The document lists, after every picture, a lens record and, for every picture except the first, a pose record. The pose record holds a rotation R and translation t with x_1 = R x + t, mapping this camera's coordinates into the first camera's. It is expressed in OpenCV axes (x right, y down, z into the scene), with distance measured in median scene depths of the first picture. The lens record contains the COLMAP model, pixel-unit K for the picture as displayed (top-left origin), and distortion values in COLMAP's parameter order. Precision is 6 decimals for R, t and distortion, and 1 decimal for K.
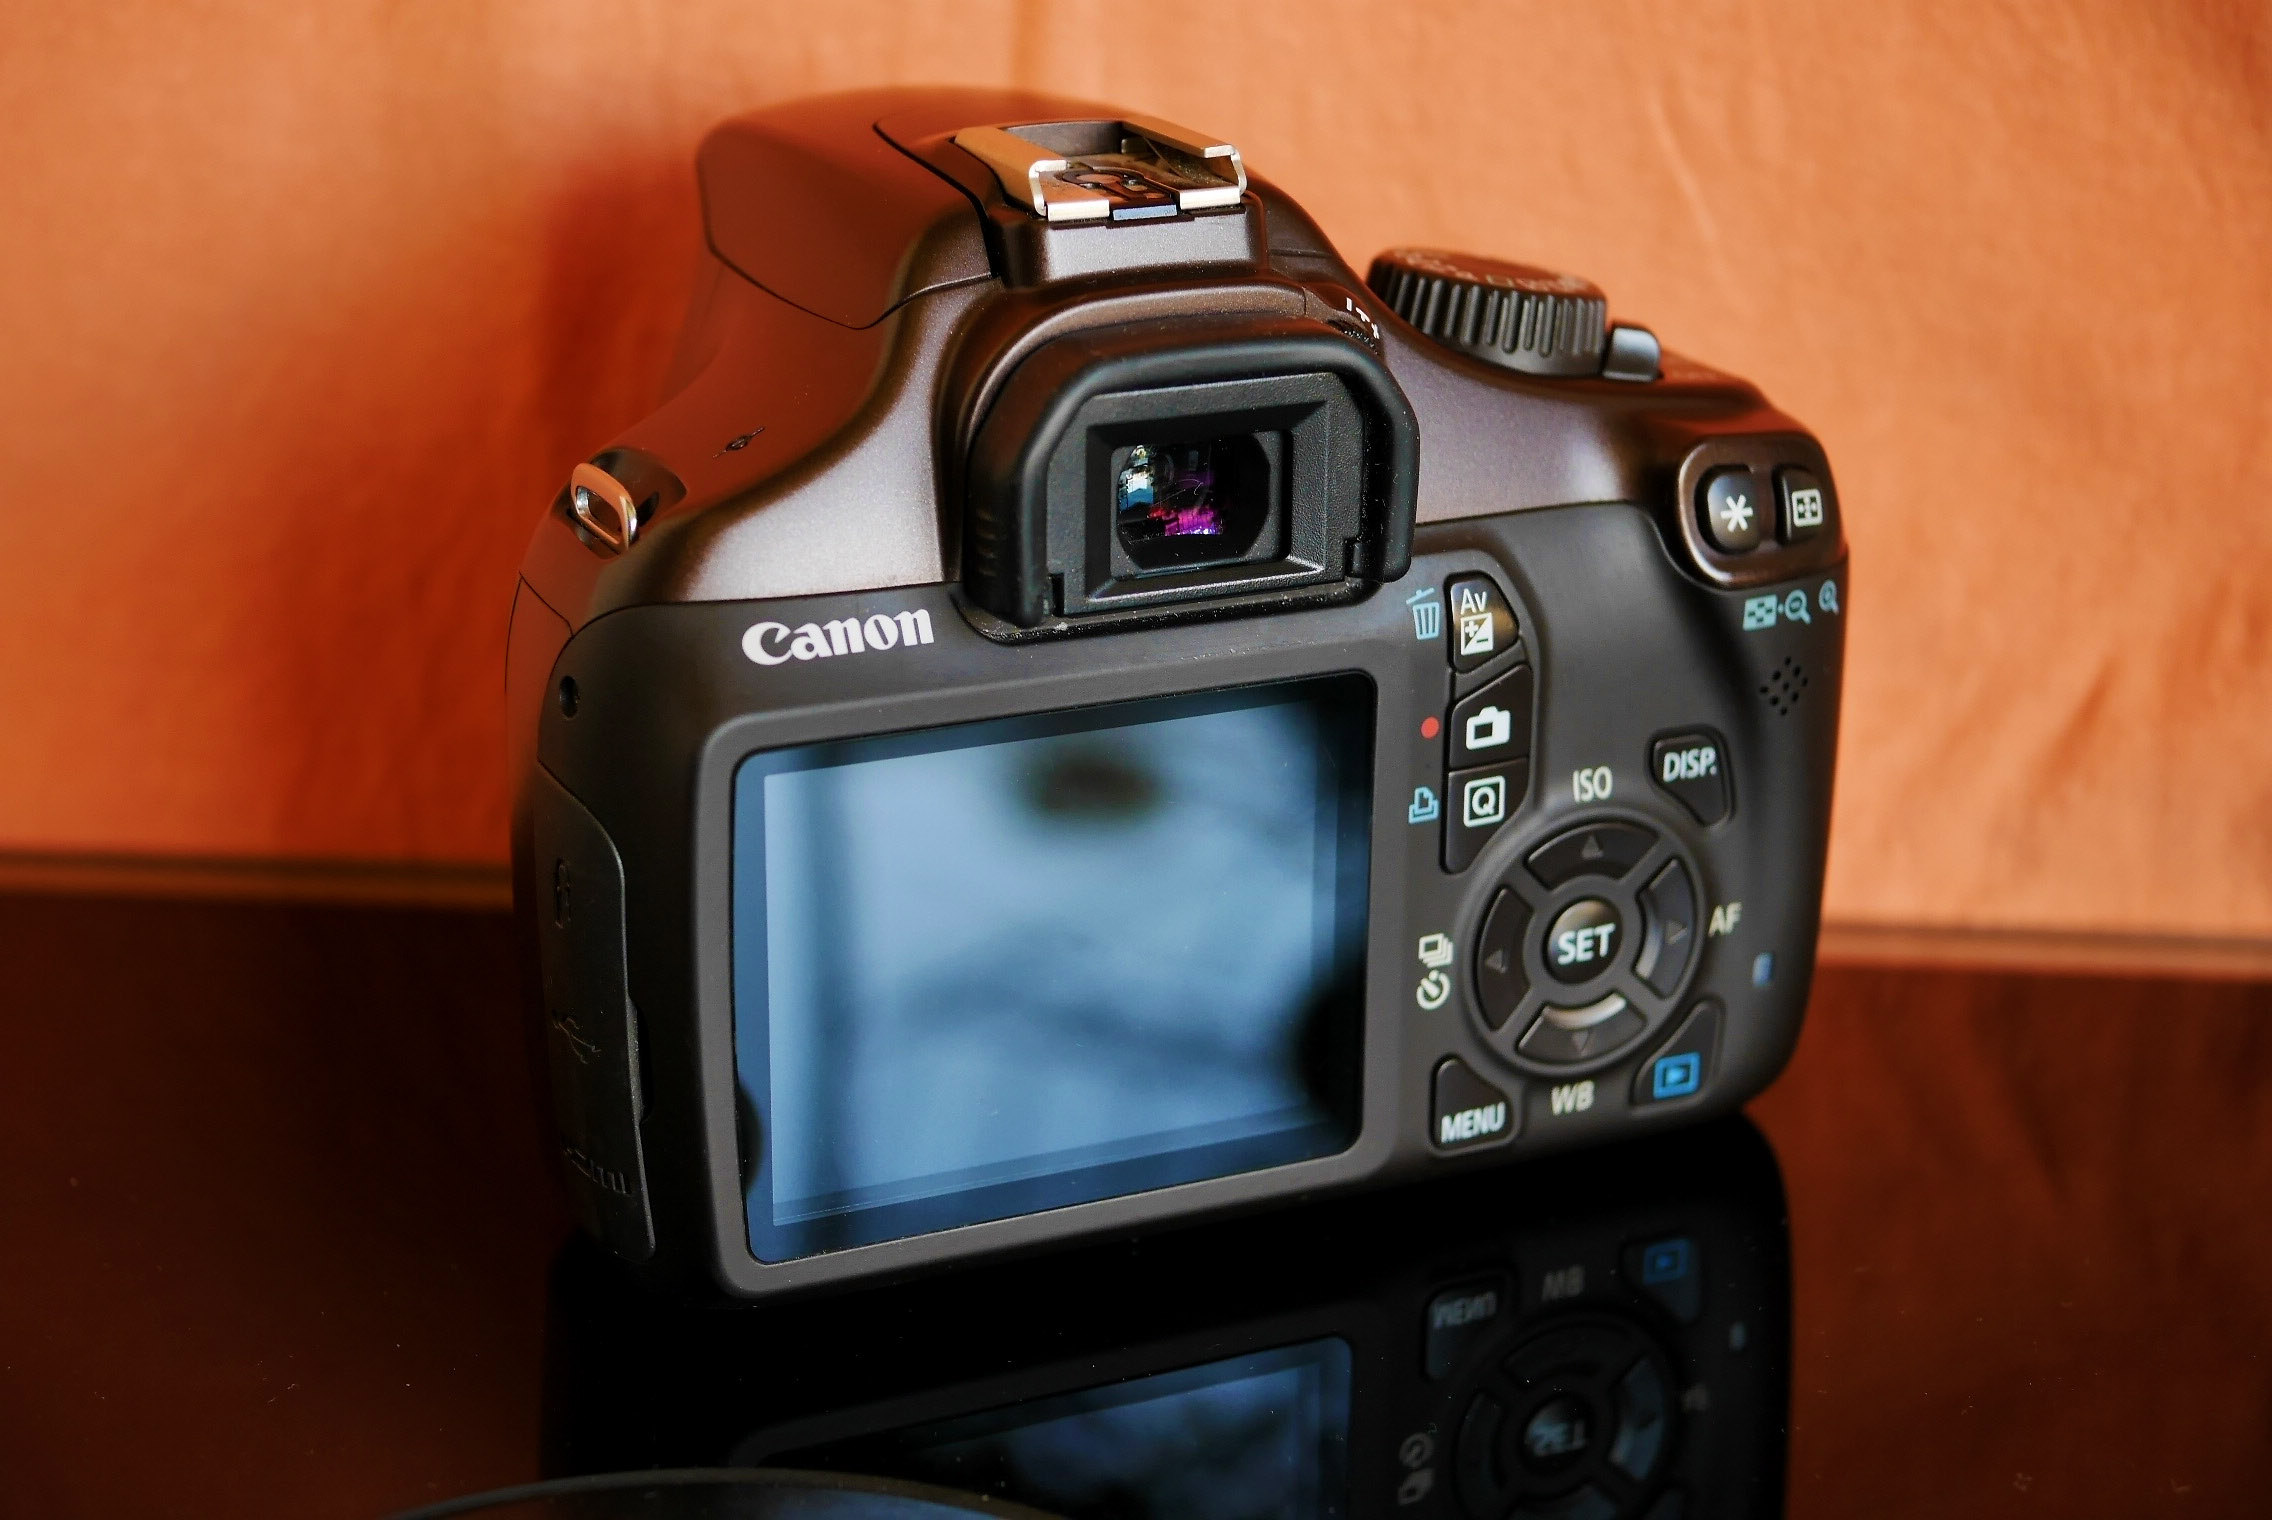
lens RADIAL K [[4146.0, 0, 1136.8], [0, 4146.0, 758.3], [0, 0, 1]] dist [0.027591, 0.000000]
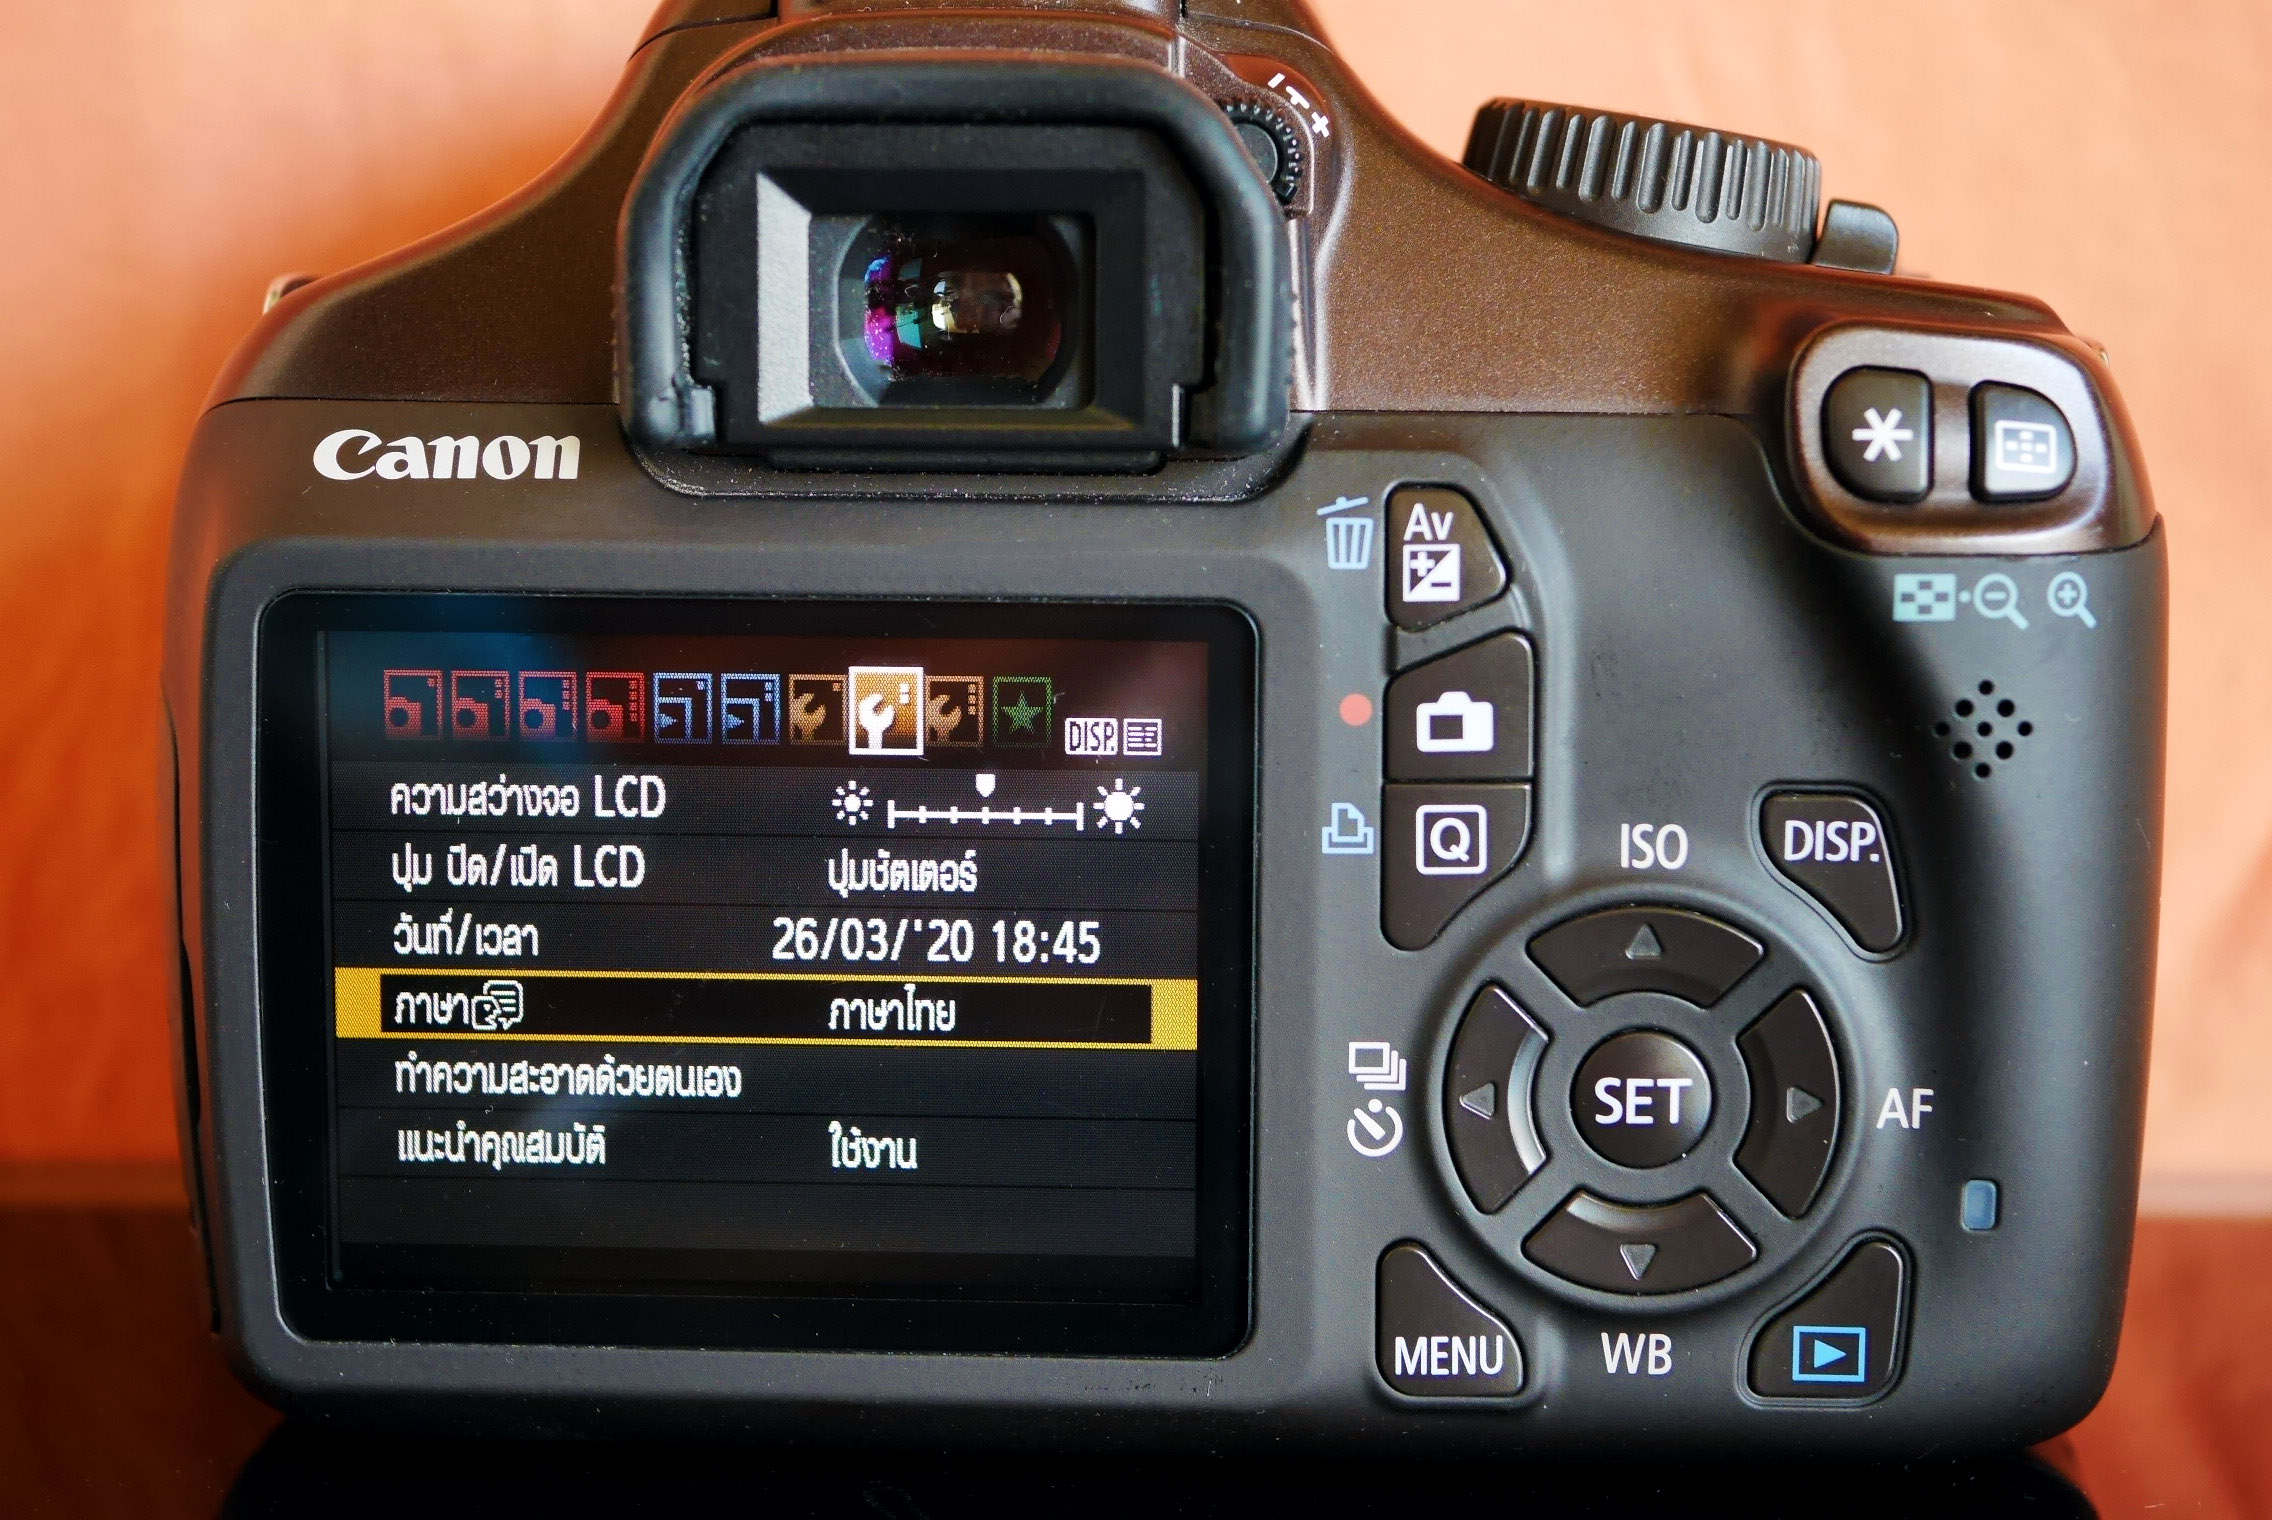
lens RADIAL K [[4146.0, 0, 1134.7], [0, 4146.0, 760.0], [0, 0, 1]] dist [0.027591, 0.000000]
pose [[0.884244, 0.055297, -0.463741, 0.345904], [-0.148171, 0.974883, -0.166281, 0.115767], [0.442898, 0.215746, 0.870227, 0.397921]]
